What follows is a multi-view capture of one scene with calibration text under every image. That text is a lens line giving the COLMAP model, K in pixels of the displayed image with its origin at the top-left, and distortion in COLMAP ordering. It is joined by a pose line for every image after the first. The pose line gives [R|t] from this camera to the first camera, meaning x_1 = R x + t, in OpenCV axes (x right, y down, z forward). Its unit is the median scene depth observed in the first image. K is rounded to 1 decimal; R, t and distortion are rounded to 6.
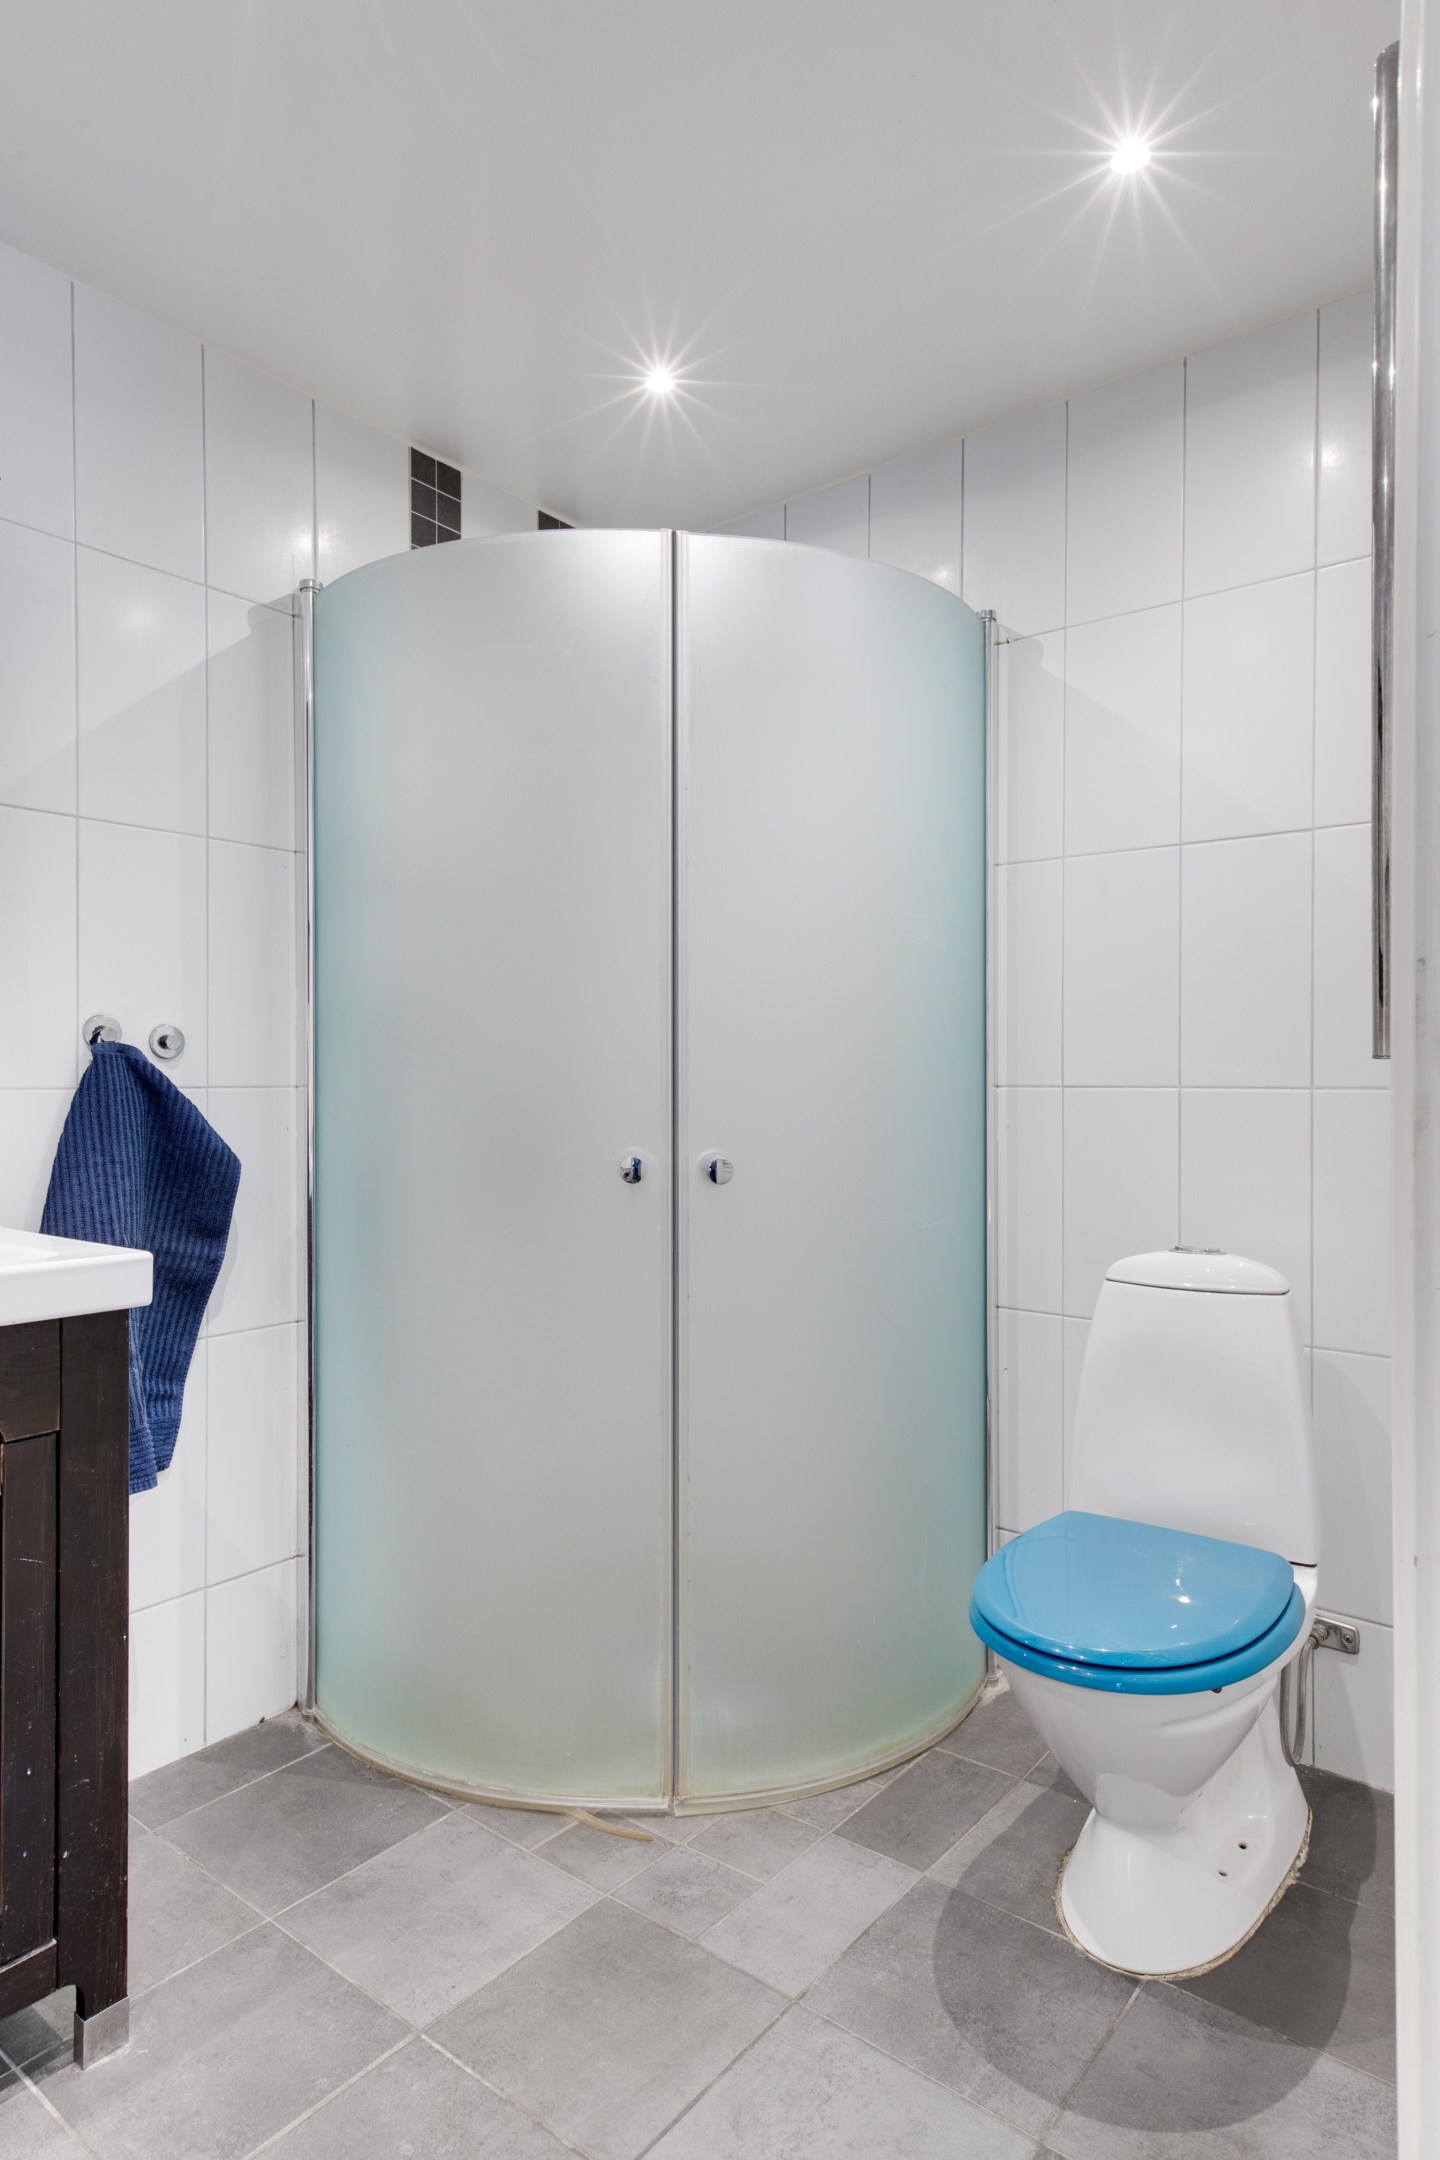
lens RADIAL K [[1240.9, 0, 720.0], [0, 1240.9, 1080.0], [0, 0, 1]] dist [0.016922, -0.000561]
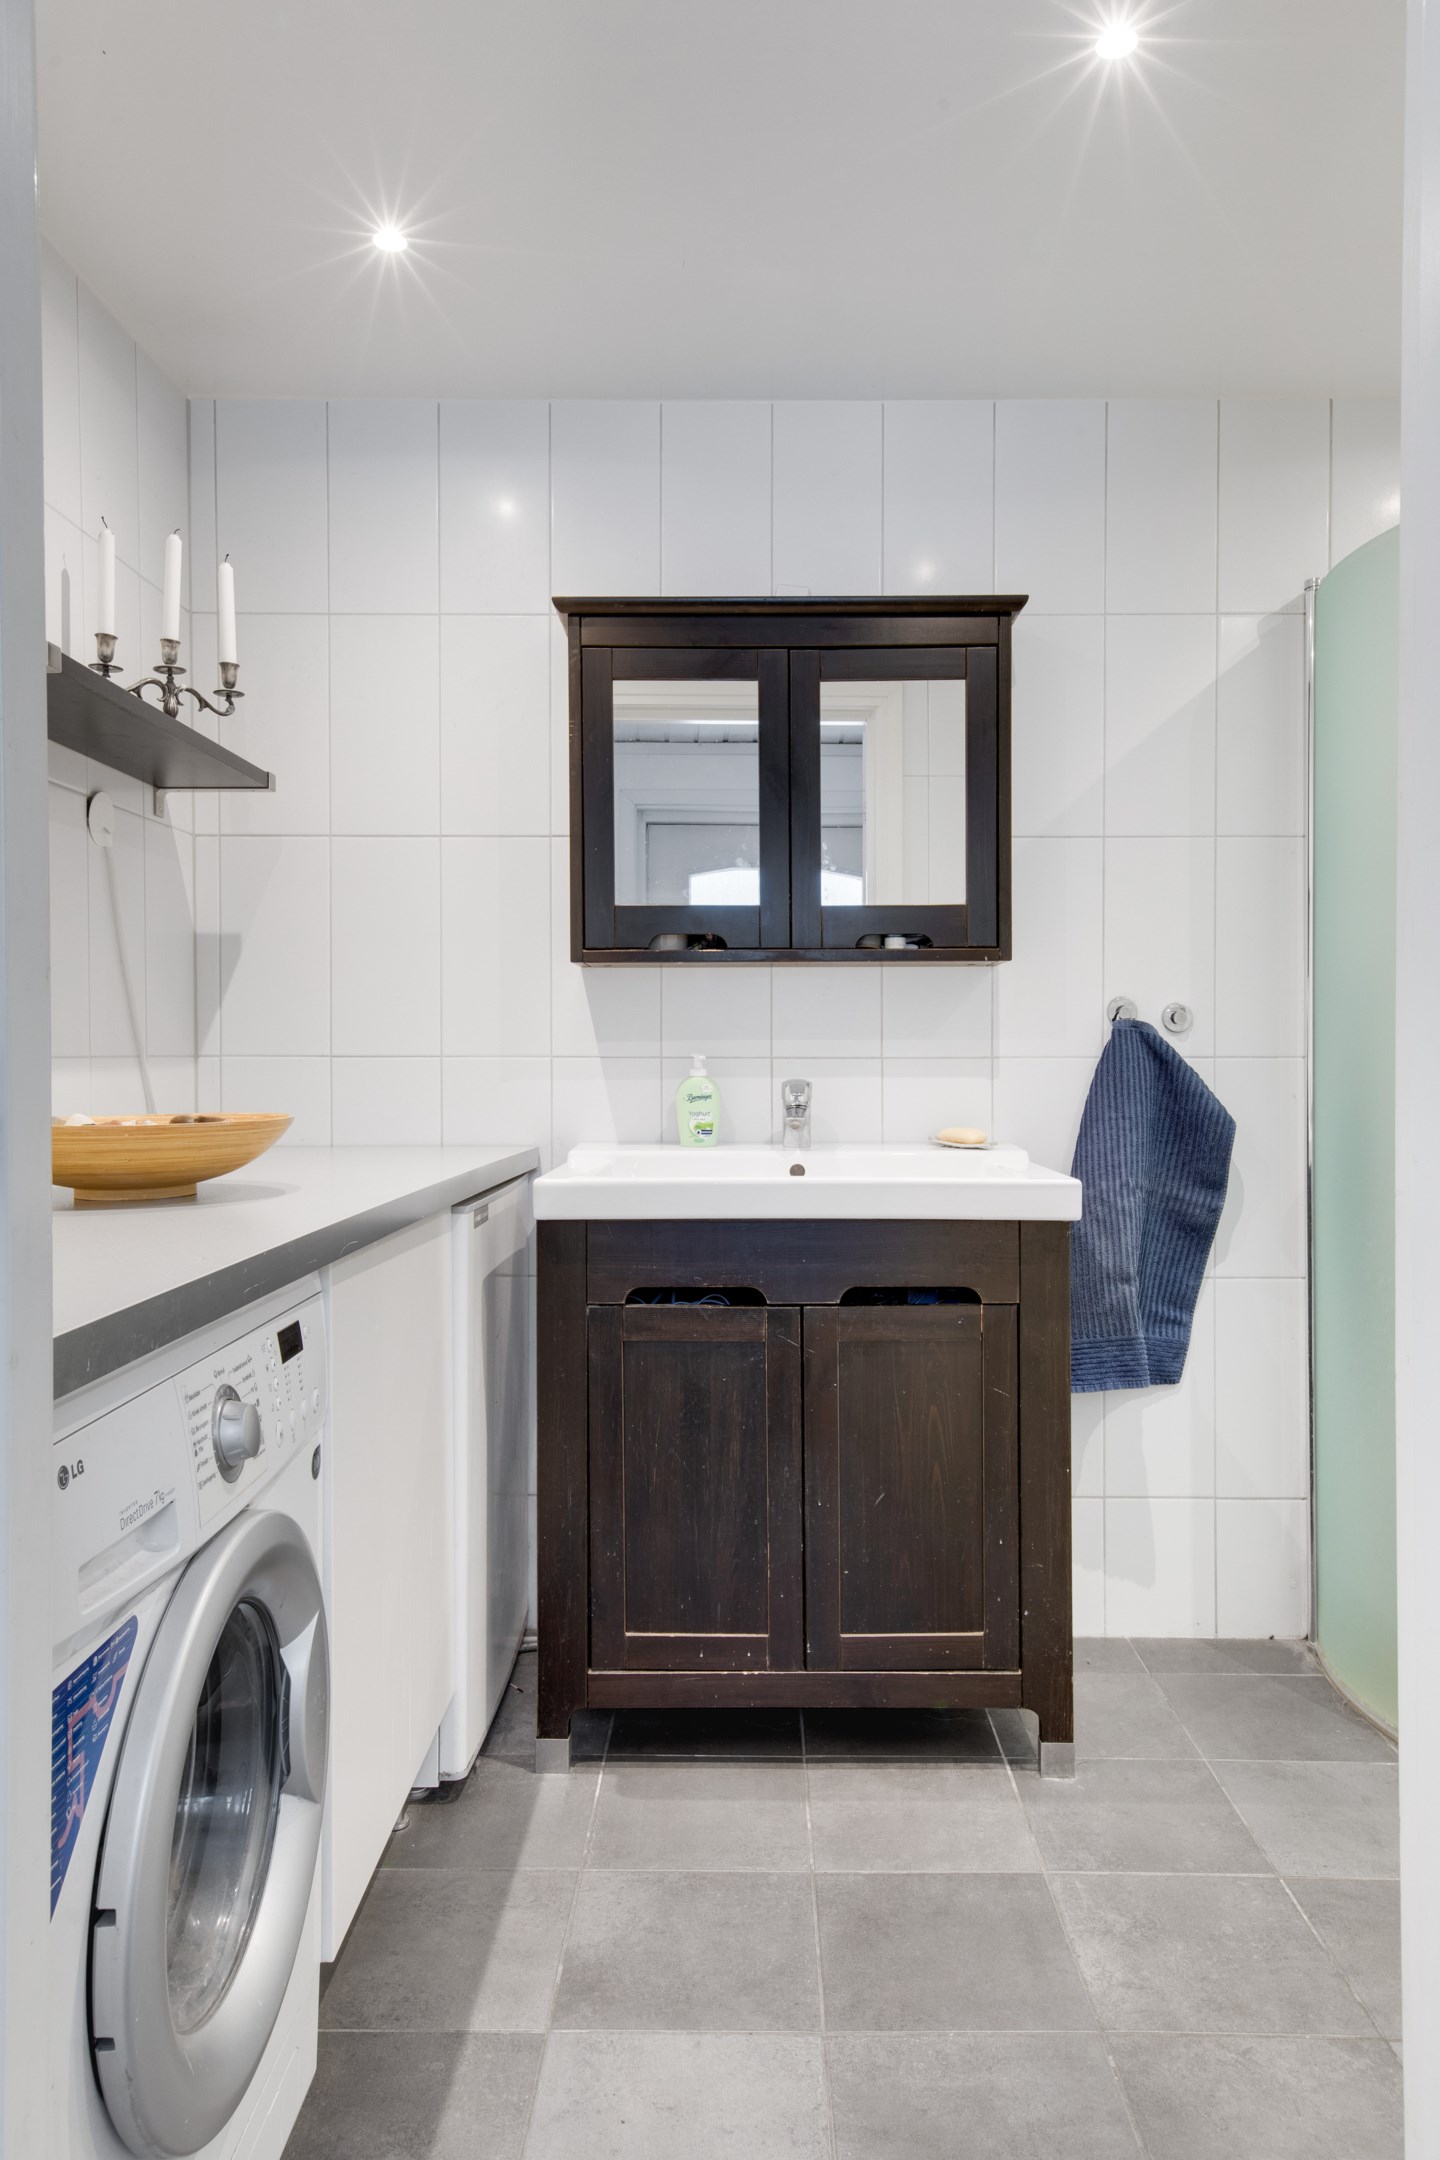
lens RADIAL K [[1255.0, 0, 720.0], [0, 1255.0, 1080.0], [0, 0, 1]] dist [0.017926, 0.000094]
pose [[0.633311, 0.019427, -0.773654, 0.201306], [-0.004037, 0.999754, 0.021799, 0.003573], [0.773887, -0.010682, 0.633233, -0.078999]]
